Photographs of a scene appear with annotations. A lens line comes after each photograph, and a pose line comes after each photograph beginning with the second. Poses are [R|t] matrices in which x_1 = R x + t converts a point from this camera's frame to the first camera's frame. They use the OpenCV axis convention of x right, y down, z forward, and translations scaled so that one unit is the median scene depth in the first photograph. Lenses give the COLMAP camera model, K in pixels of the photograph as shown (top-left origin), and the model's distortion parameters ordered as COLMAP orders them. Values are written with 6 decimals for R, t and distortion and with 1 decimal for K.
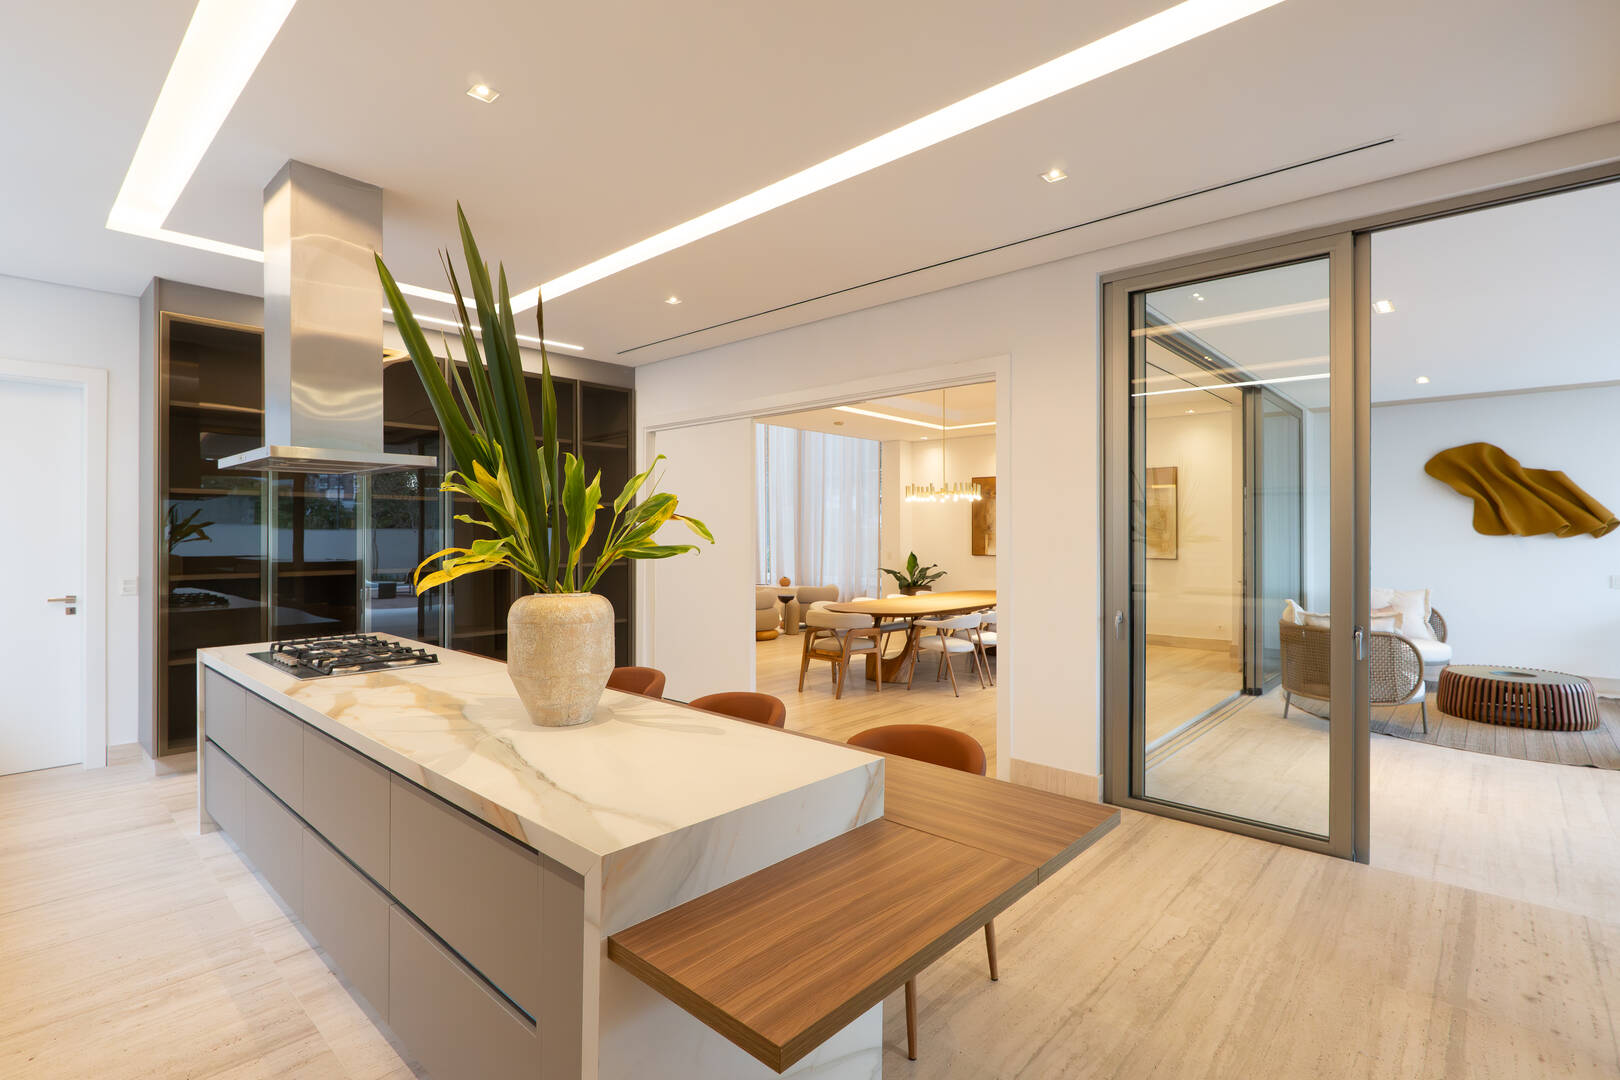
lens RADIAL K [[754.1, 0, 810.0], [0, 754.1, 540.0], [0, 0, 1]] dist [0.001039, 0.000066]
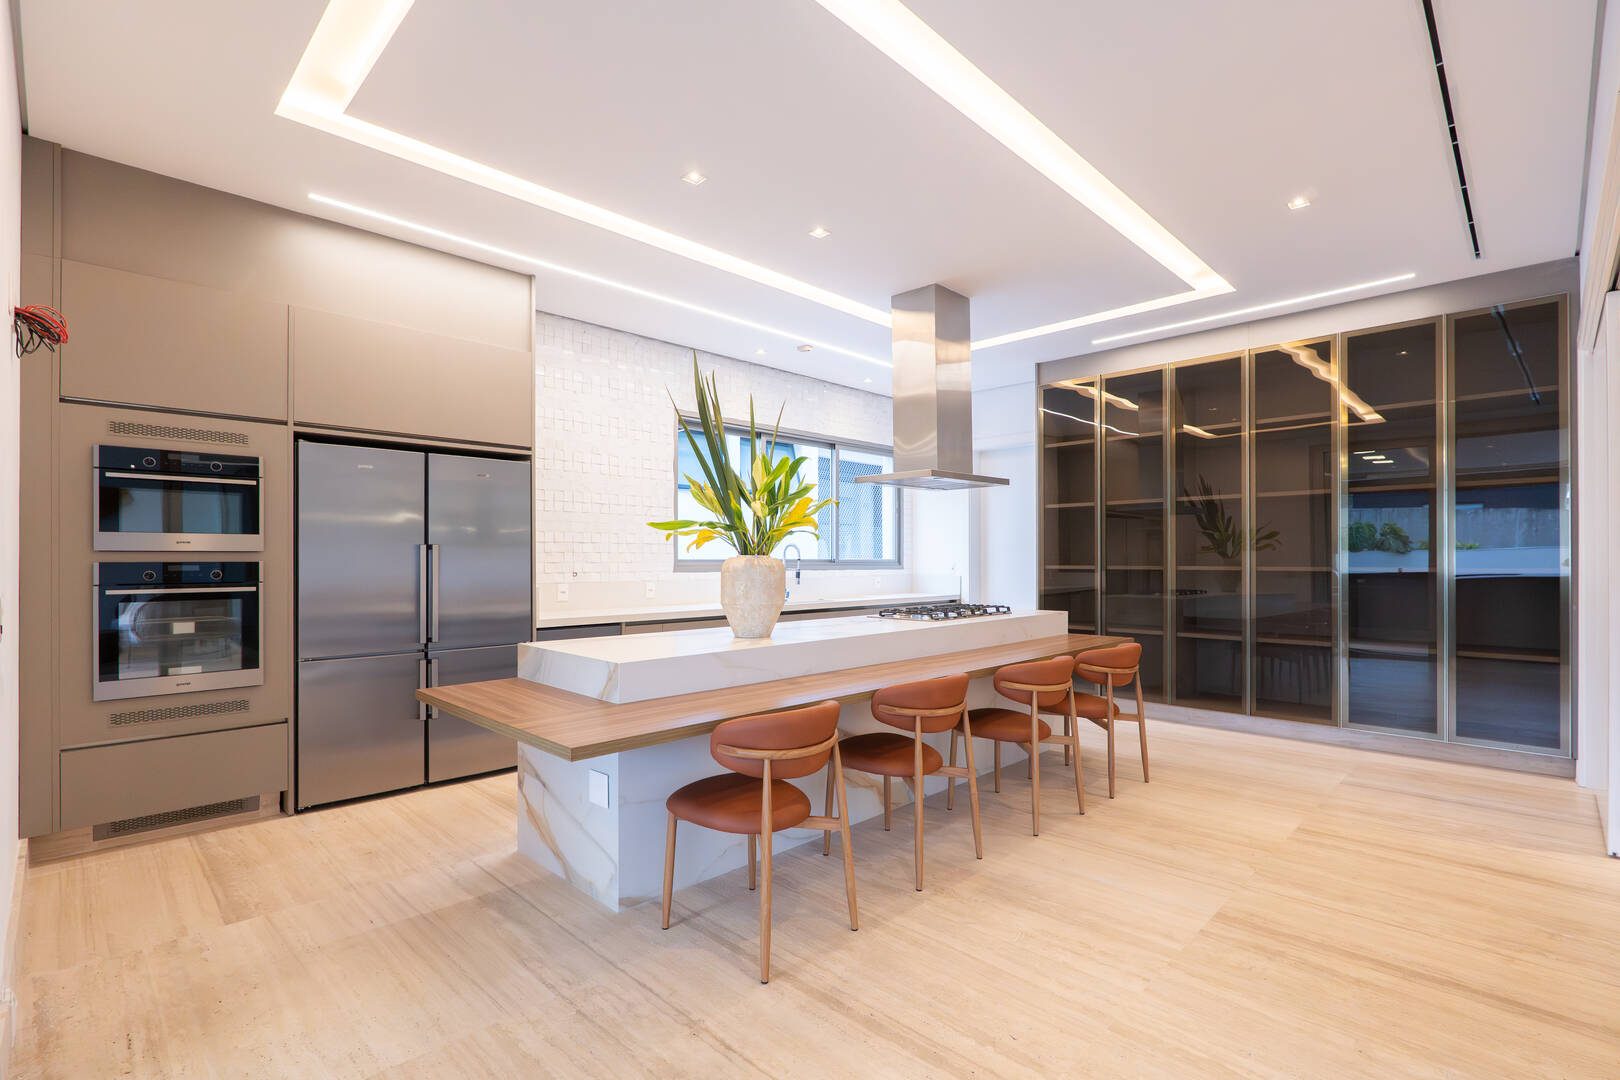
lens RADIAL K [[754.1, 0, 810.0], [0, 754.1, 540.0], [0, 0, 1]] dist [0.001039, 0.000066]
pose [[-0.037442, -0.011163, -0.999236, 1.249022], [-0.001203, 0.999937, -0.011126, 0.045419], [0.999298, 0.000786, -0.037453, 1.152597]]
